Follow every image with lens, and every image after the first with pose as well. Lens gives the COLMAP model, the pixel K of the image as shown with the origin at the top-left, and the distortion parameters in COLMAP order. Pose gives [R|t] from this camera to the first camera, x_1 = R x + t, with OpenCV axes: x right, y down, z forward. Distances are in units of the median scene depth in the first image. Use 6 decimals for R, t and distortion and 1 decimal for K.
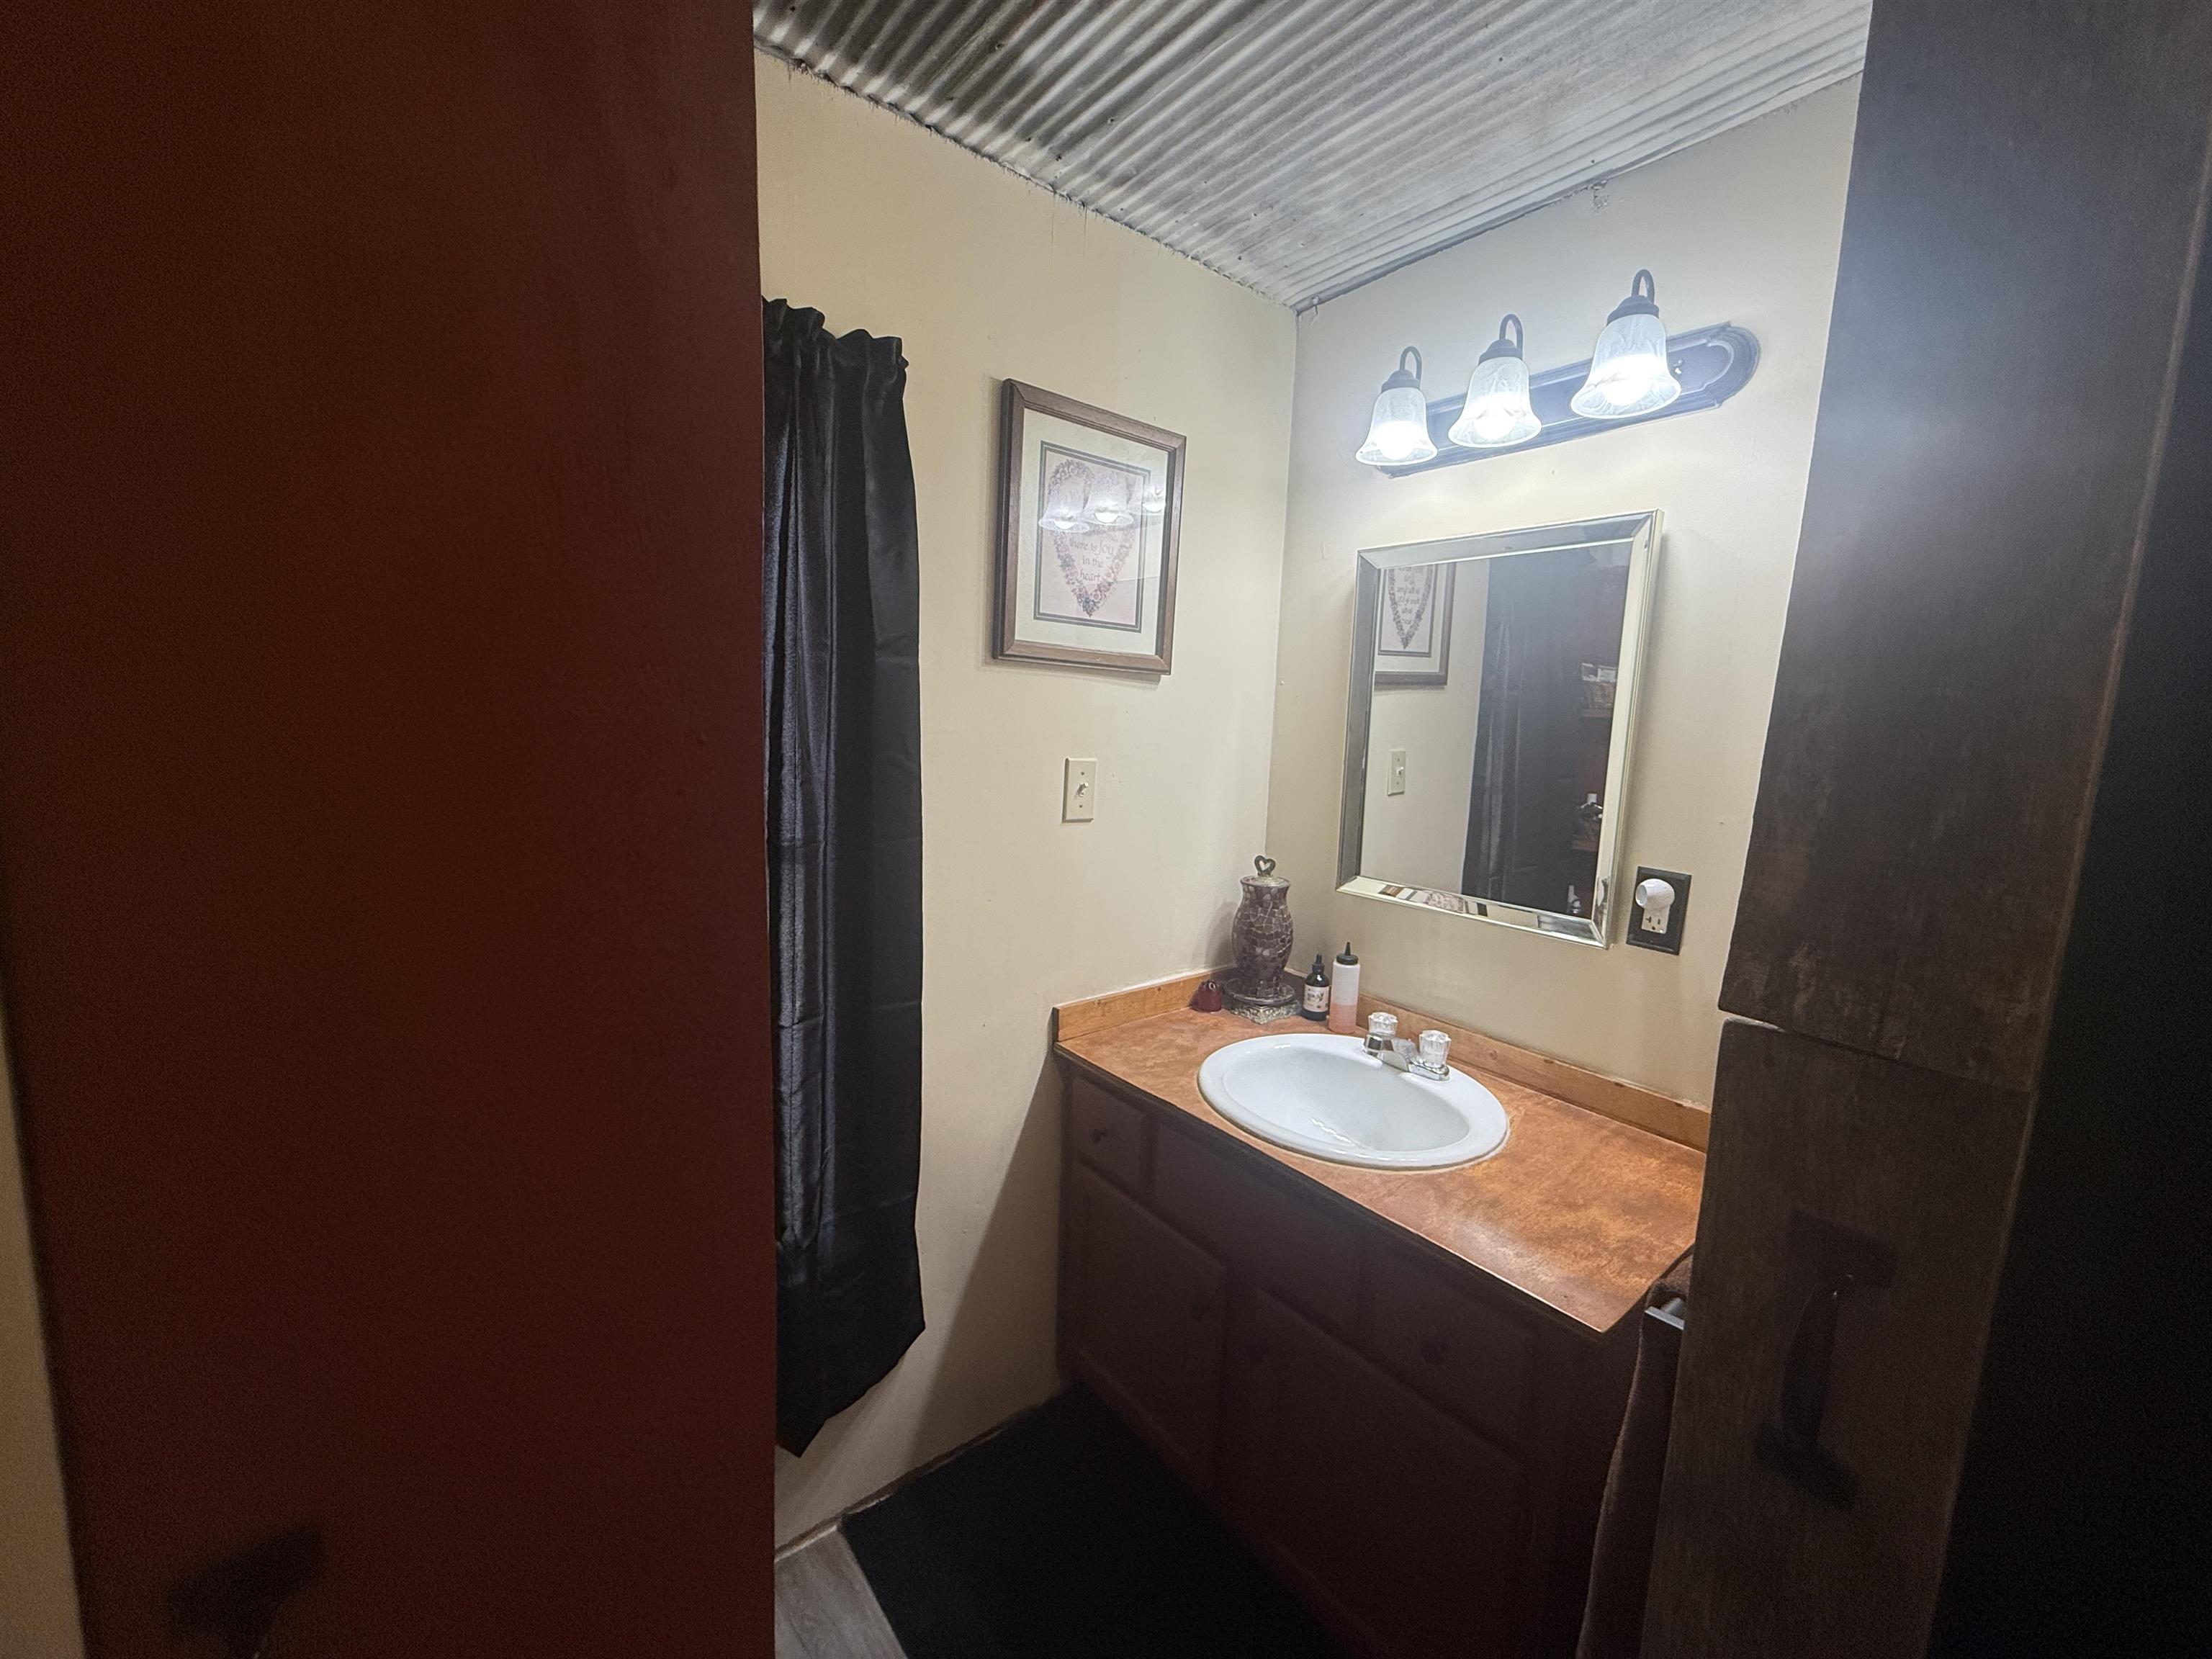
lens RADIAL K [[886.9, 0, 1103.5], [0, 886.9, 836.0], [0, 0, 1]] dist [0.001924, 0.000041]
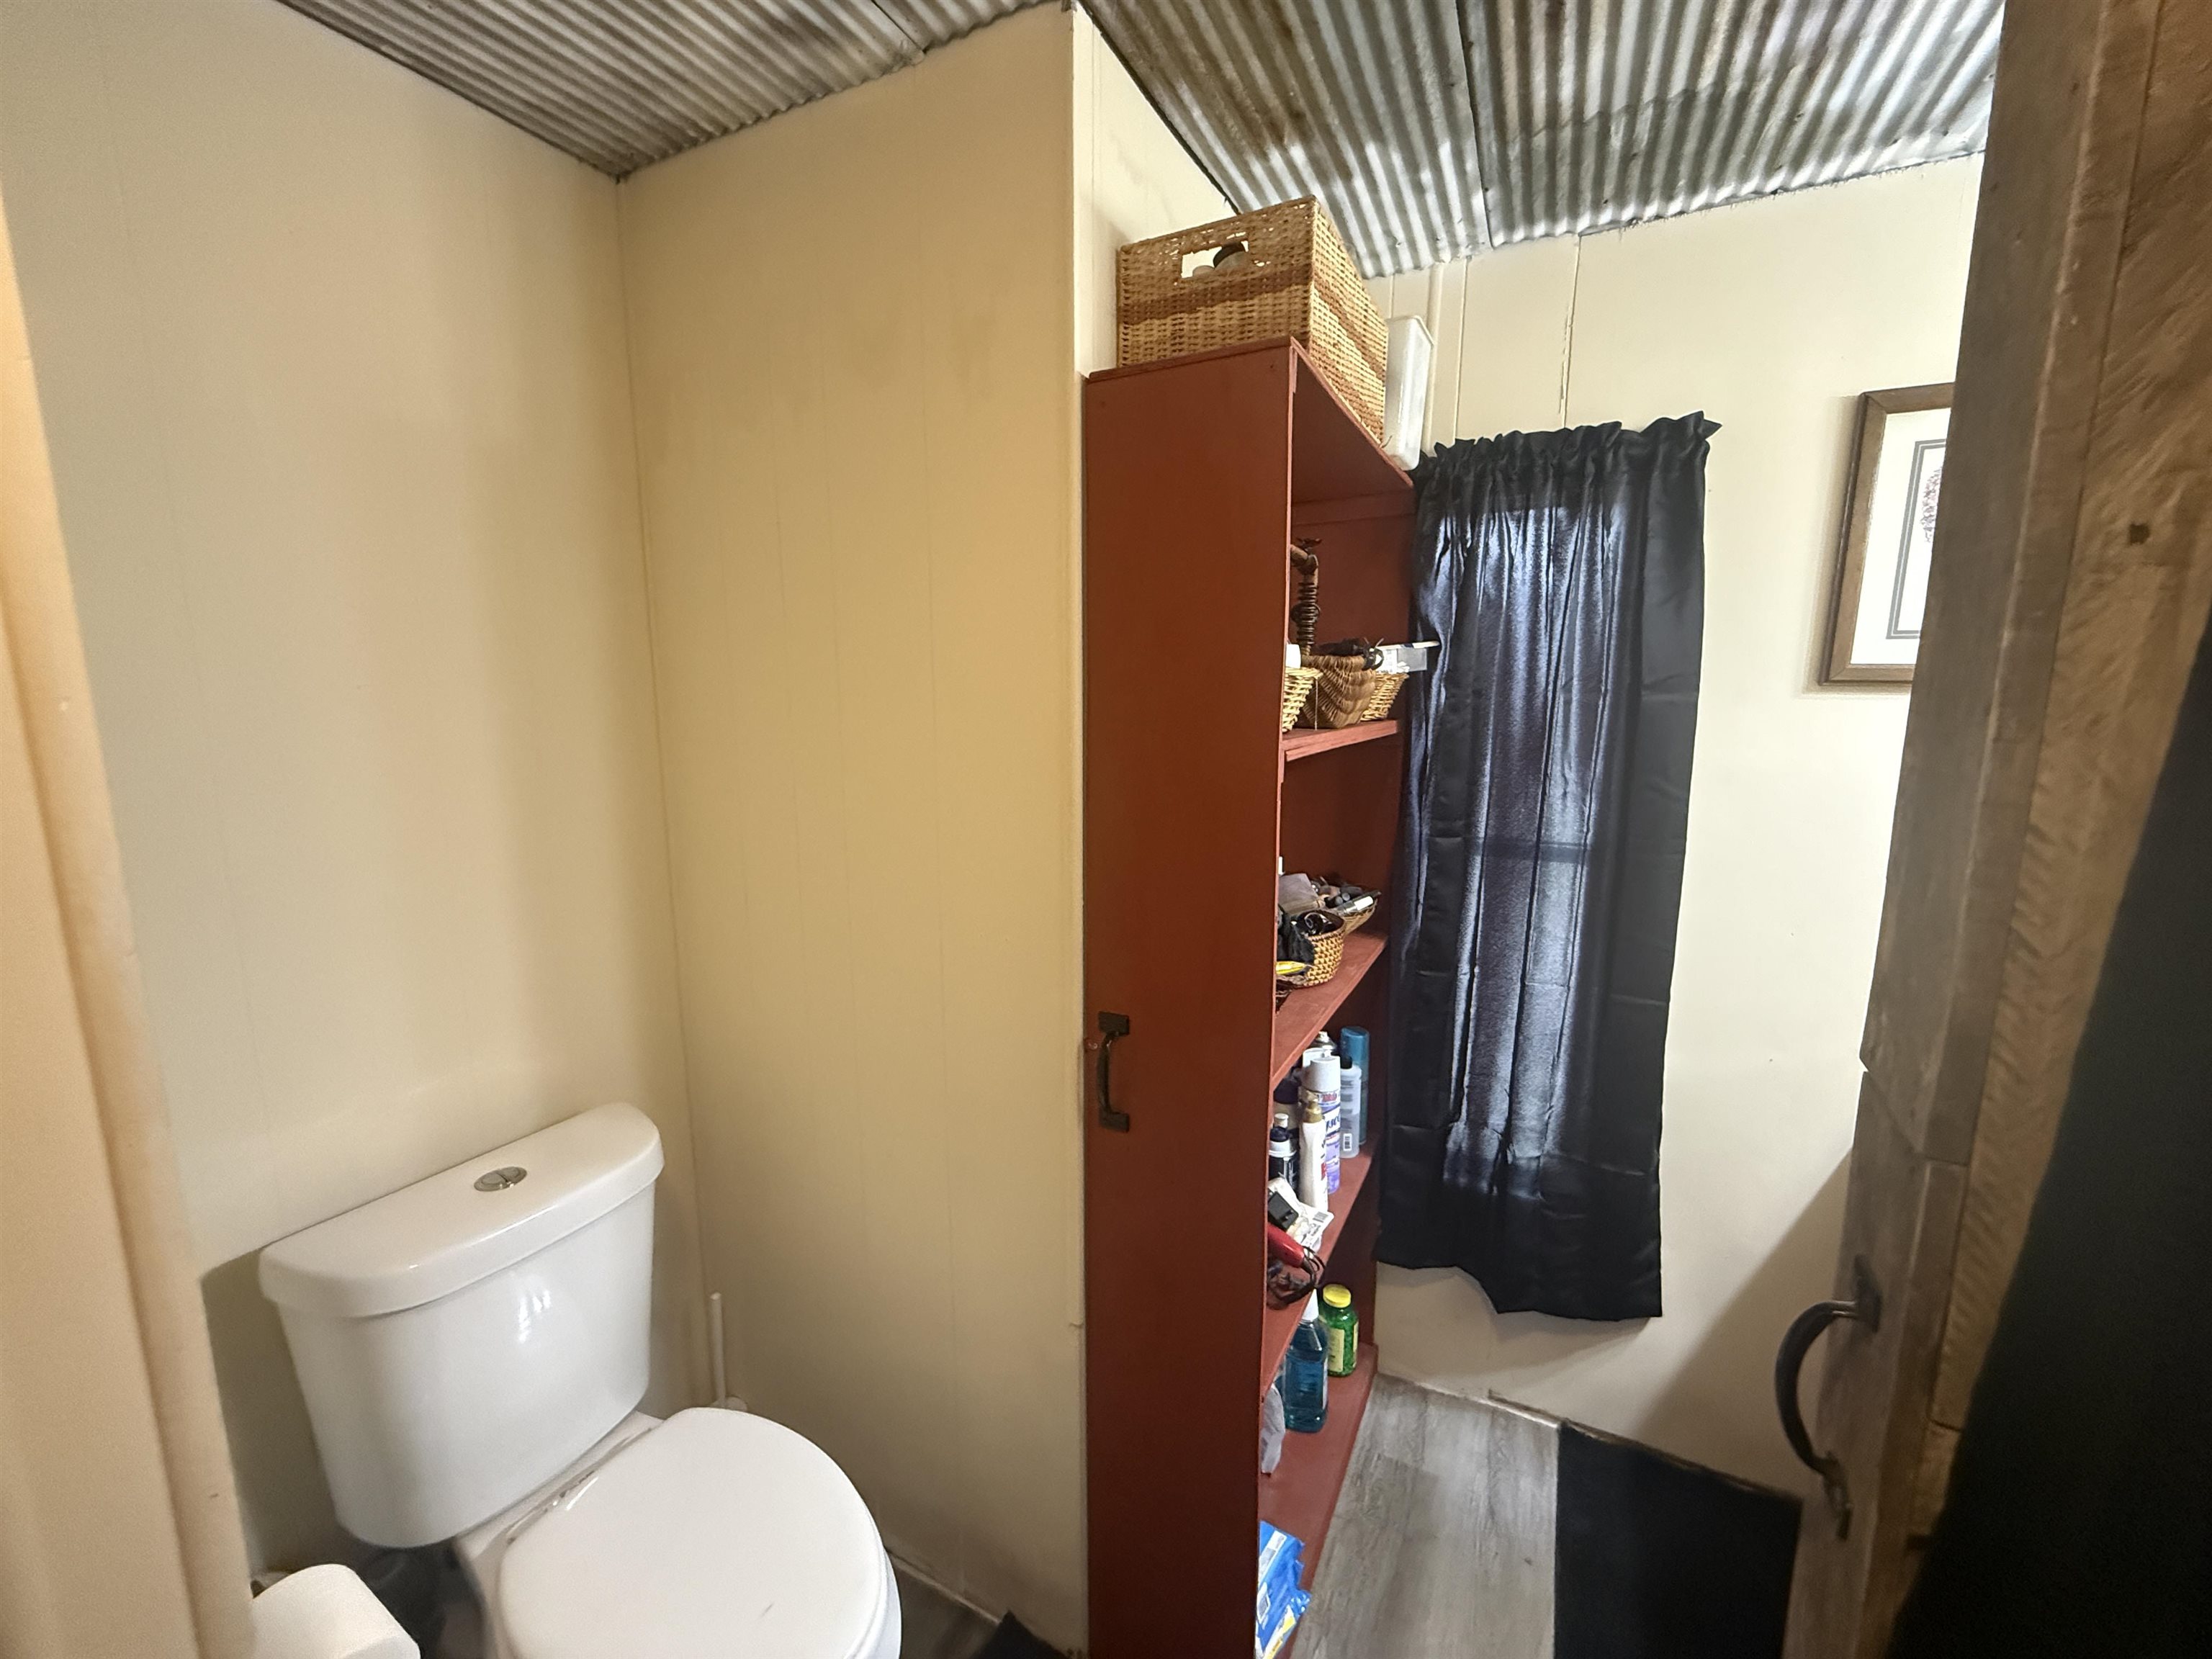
lens RADIAL K [[886.9, 0, 1111.1], [0, 886.9, 831.3], [0, 0, 1]] dist [0.001924, 0.000041]
pose [[0.411945, 0.099854, -0.905721, 0.484326], [-0.107947, 0.992326, 0.060305, -0.018112], [0.904792, 0.072928, 0.419563, -0.099606]]
